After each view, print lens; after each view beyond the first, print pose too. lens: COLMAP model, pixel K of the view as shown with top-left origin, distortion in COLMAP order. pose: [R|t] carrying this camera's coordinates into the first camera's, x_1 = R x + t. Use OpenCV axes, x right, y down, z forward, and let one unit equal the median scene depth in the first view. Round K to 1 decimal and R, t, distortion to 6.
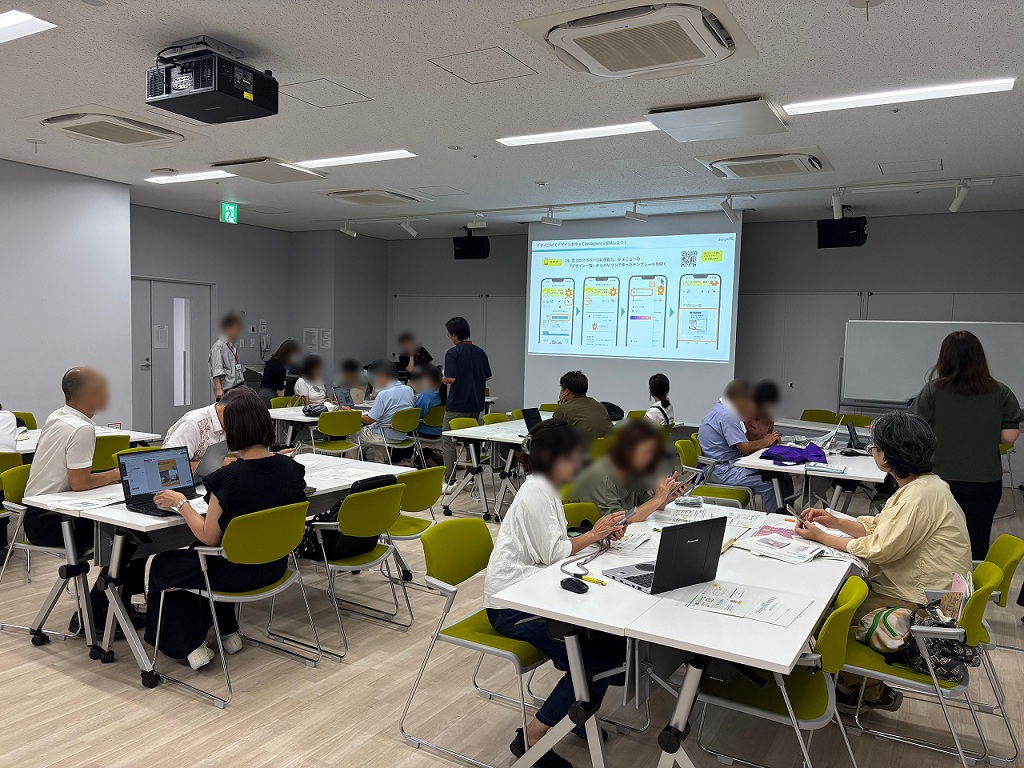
lens RADIAL K [[792.5, 0, 515.4], [0, 792.5, 384.2], [0, 0, 1]] dist [-0.003170, -0.014508]
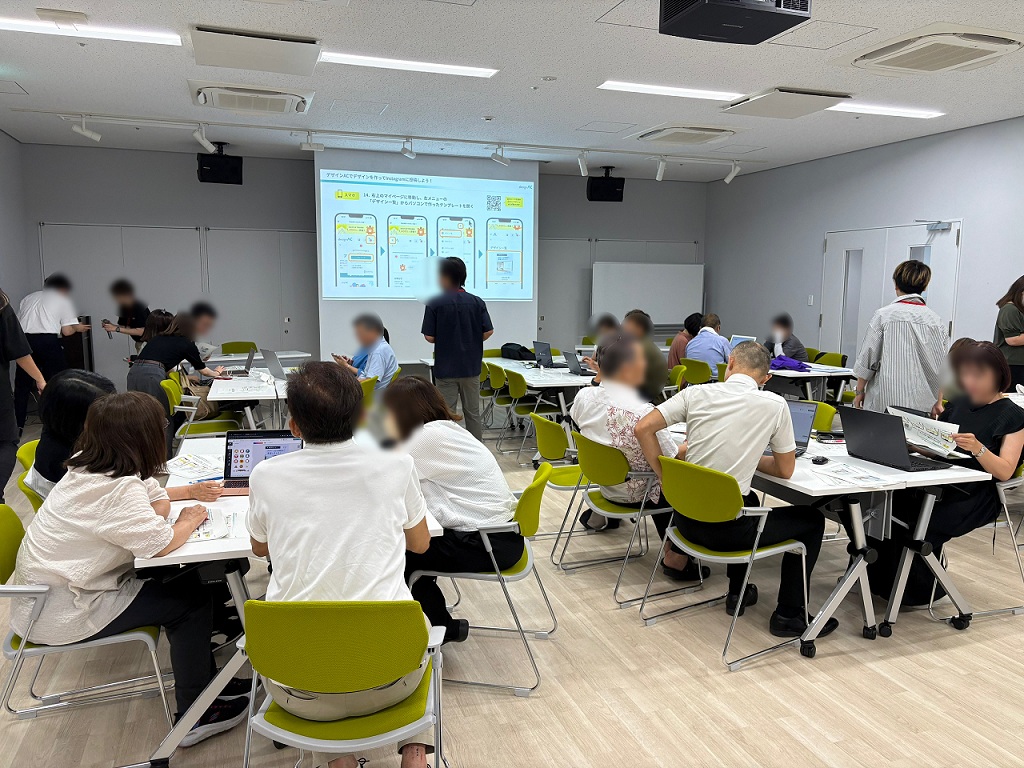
lens RADIAL K [[792.5, 0, 515.0], [0, 792.5, 387.3], [0, 0, 1]] dist [-0.003170, -0.014508]
pose [[0.671625, -0.109818, 0.732708, -0.535724], [0.047326, 0.993293, 0.105493, -0.023933], [-0.739379, -0.036175, 0.672317, 0.253971]]
